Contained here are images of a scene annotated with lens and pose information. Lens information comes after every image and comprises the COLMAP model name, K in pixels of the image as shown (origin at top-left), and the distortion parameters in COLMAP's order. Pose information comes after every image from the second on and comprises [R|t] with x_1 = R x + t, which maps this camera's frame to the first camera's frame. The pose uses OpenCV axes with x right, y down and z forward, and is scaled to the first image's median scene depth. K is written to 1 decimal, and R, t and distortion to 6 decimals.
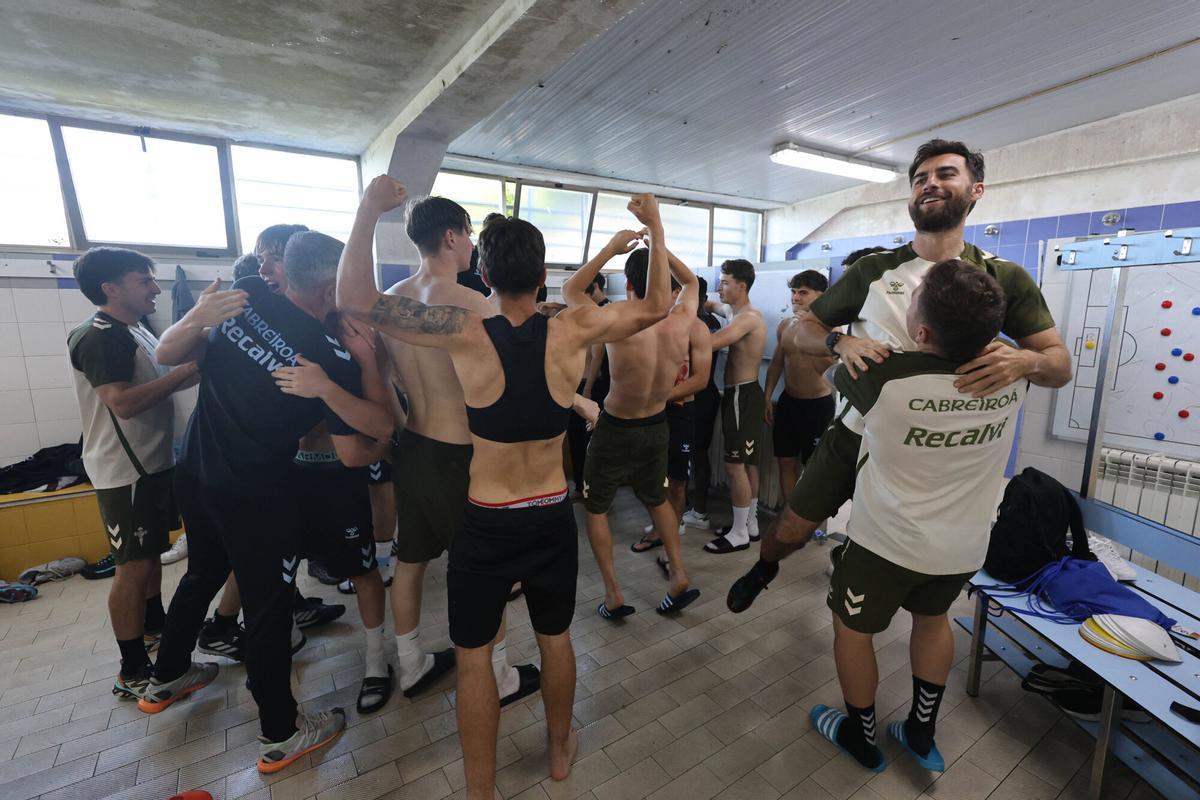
lens RADIAL K [[551.5, 0, 602.2], [0, 551.5, 405.2], [0, 0, 1]] dist [0.000310, 0.000457]
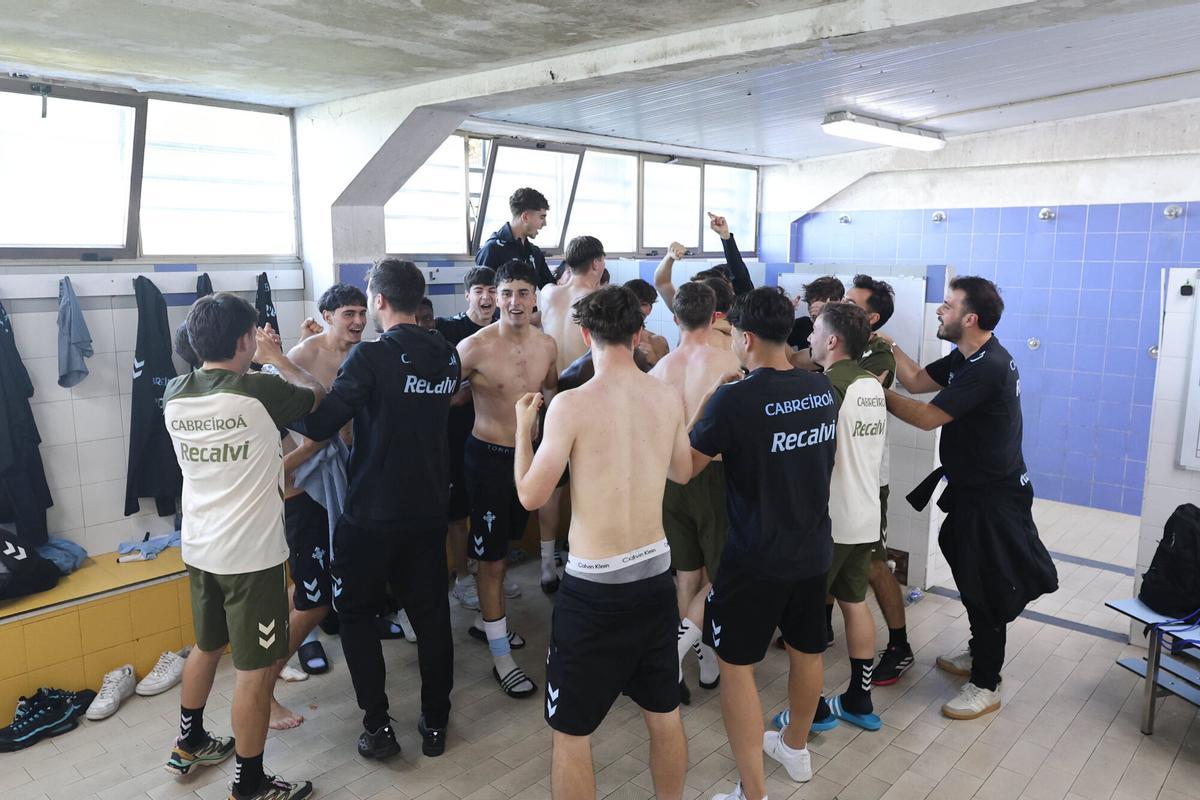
lens RADIAL K [[887.6, 0, 600.0], [0, 887.6, 400.0], [0, 0, 1]] dist [0.002267, -0.000305]
pose [[0.969180, -0.038602, 0.243312, -0.331247], [0.041315, 0.999128, -0.006055, -0.056088], [-0.242866, 0.015920, 0.969929, -0.166373]]
